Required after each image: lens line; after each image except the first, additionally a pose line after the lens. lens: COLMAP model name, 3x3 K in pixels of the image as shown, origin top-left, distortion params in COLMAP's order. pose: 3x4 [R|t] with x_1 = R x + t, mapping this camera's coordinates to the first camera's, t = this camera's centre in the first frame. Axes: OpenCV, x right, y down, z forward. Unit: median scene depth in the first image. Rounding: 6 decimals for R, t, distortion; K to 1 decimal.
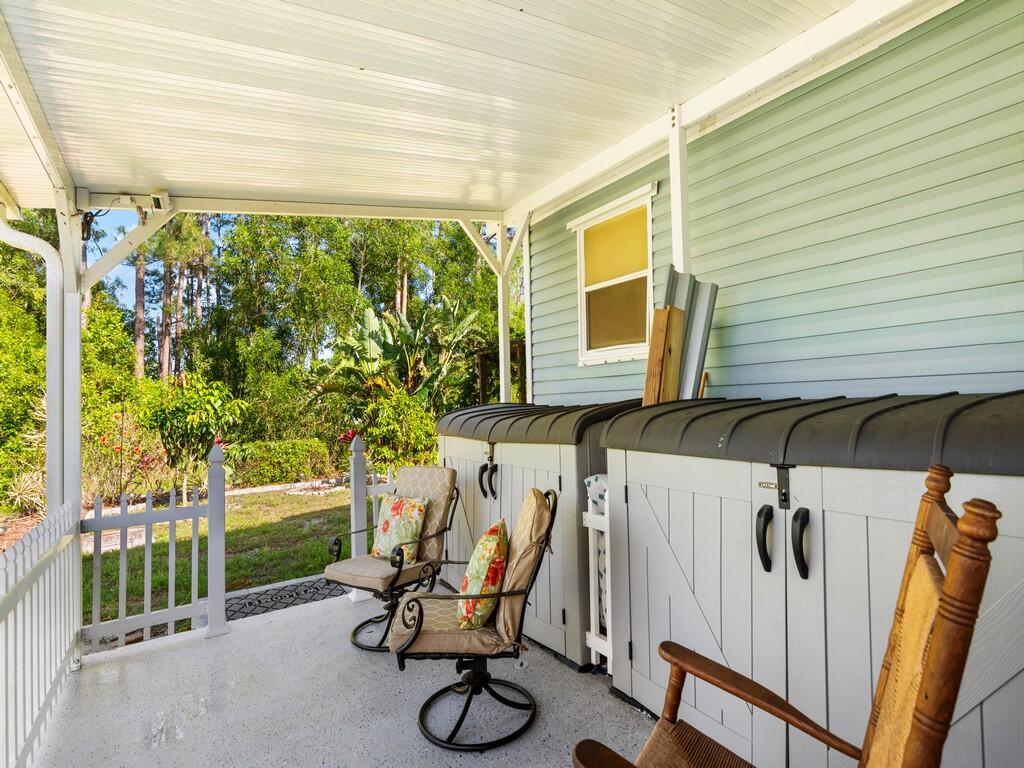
lens RADIAL K [[524.9, 0, 512.0], [0, 524.9, 384.0], [0, 0, 1]] dist [0.000910, -0.000072]
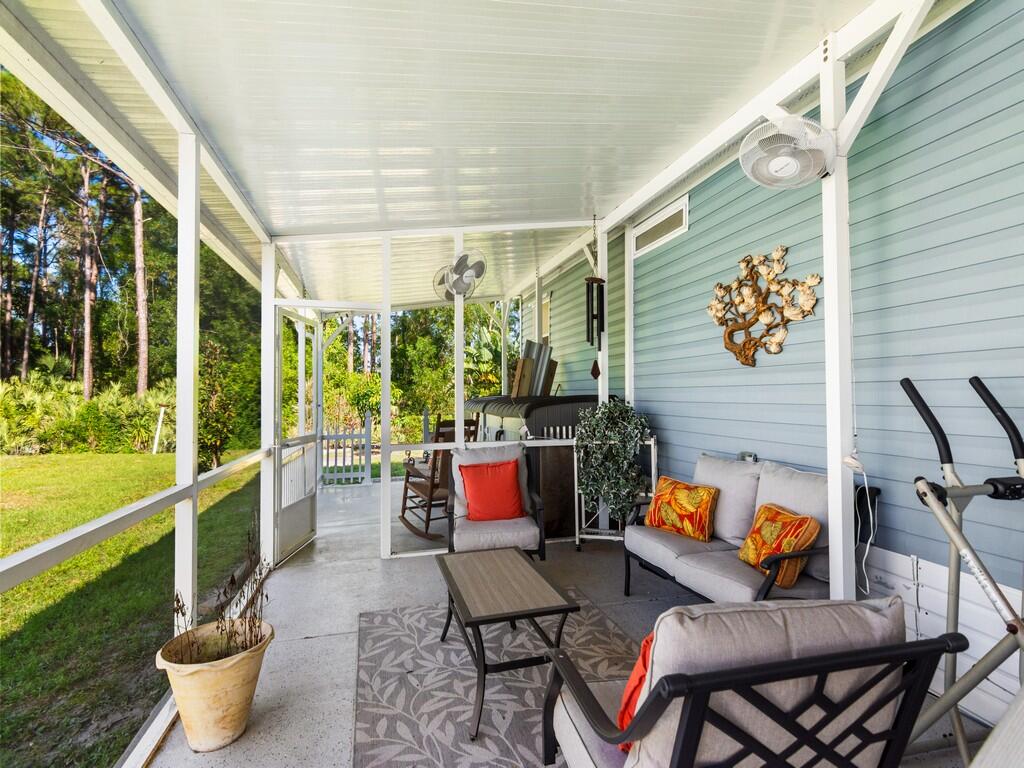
lens RADIAL K [[497.4, 0, 512.0], [0, 497.4, 384.0], [0, 0, 1]] dist [-0.002316, -0.000285]
pose [[0.951844, 0.017499, -0.306084, 0.223003], [-0.010116, 0.999619, 0.025691, -0.022521], [0.306417, -0.021357, 0.951658, -0.285307]]
